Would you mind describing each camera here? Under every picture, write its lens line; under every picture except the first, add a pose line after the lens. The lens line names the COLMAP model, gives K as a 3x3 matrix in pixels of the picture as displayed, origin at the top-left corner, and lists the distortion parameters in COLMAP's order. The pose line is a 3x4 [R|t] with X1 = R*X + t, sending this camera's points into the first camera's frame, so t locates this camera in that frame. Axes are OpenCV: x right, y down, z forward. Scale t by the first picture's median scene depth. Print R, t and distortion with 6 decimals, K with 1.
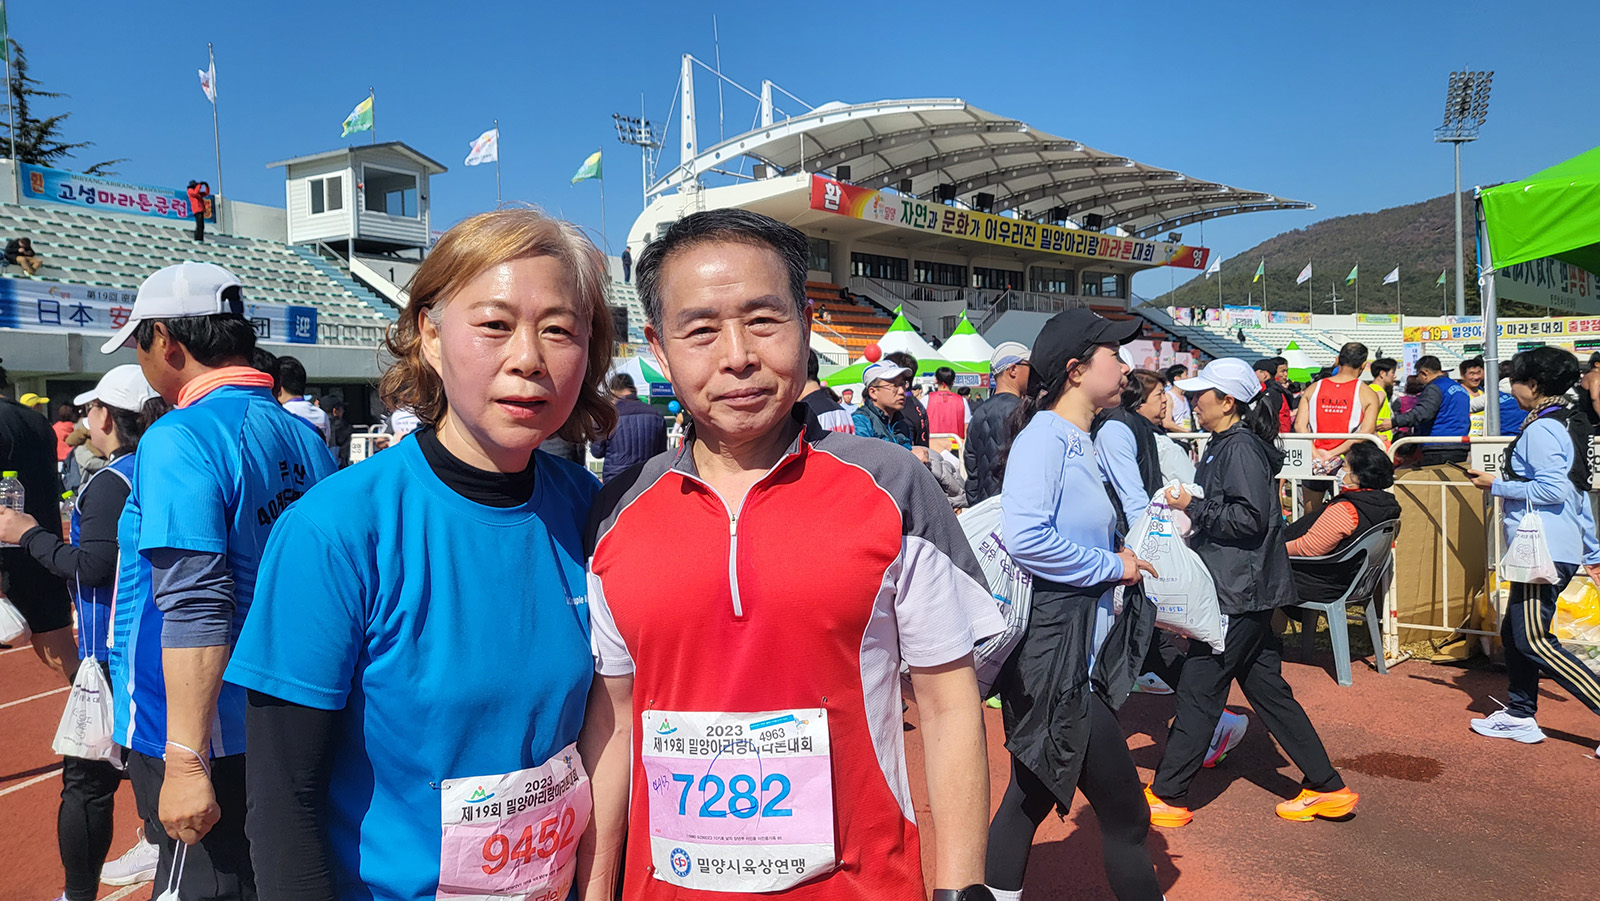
lens RADIAL K [[1295.8, 0, 800.0], [0, 1295.8, 450.5], [0, 0, 1]] dist [0.001996, 0.016598]
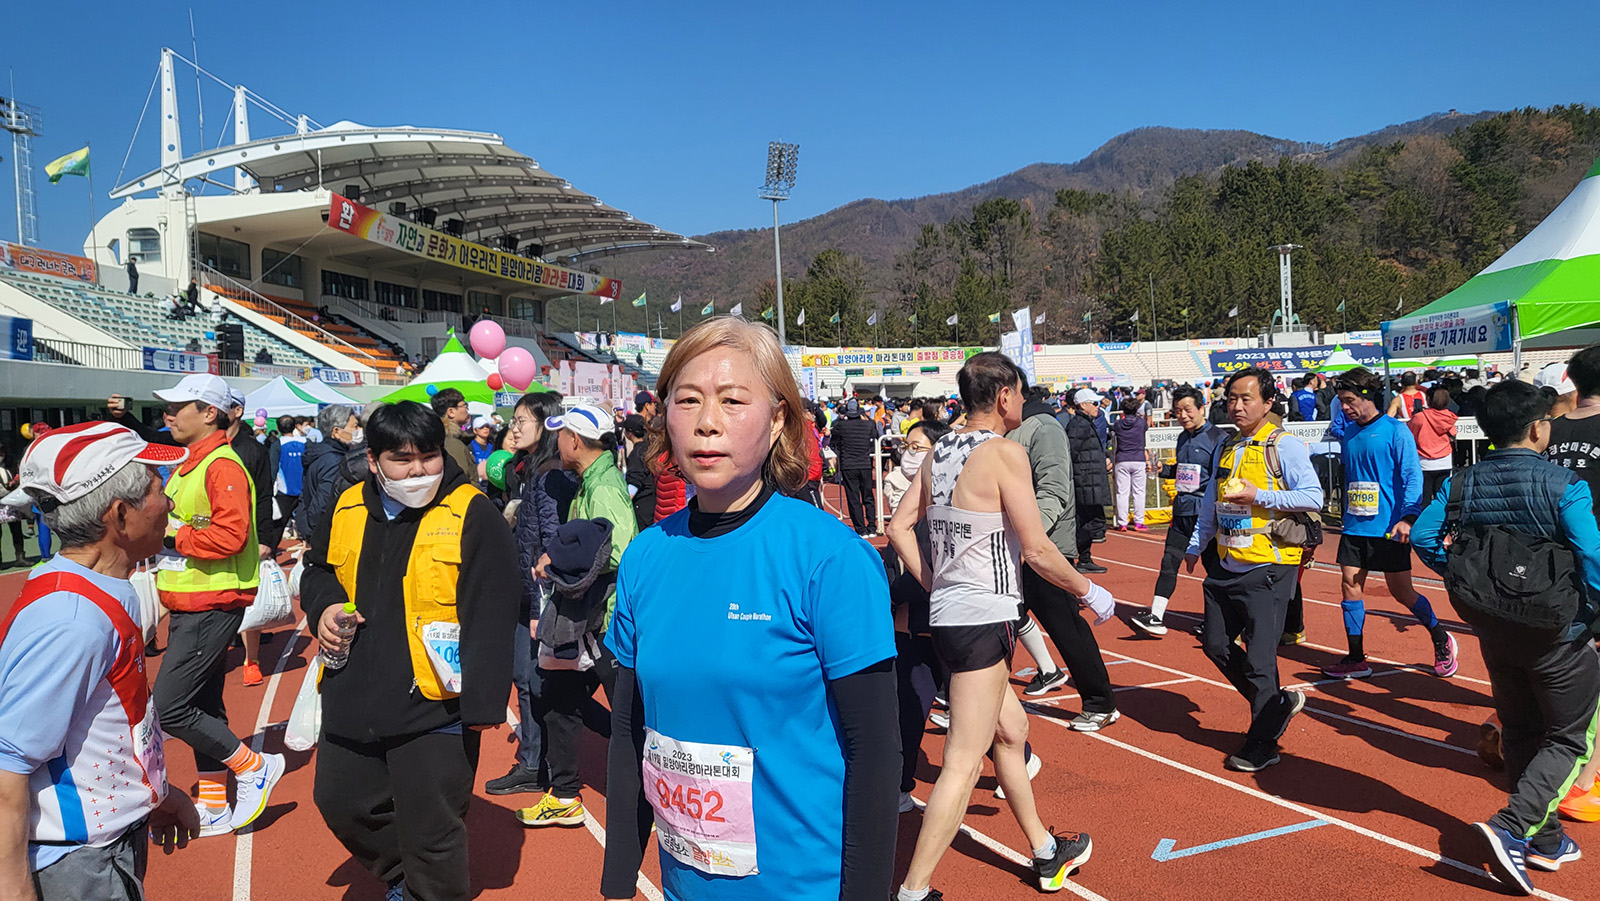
lens RADIAL K [[1295.8, 0, 800.0], [0, 1295.8, 450.5], [0, 0, 1]] dist [0.001996, 0.016598]
pose [[0.834211, -0.026935, 0.550787, -0.219940], [0.035080, 0.999375, -0.004259, -0.000108], [-0.550328, 0.022875, 0.834635, -0.012444]]
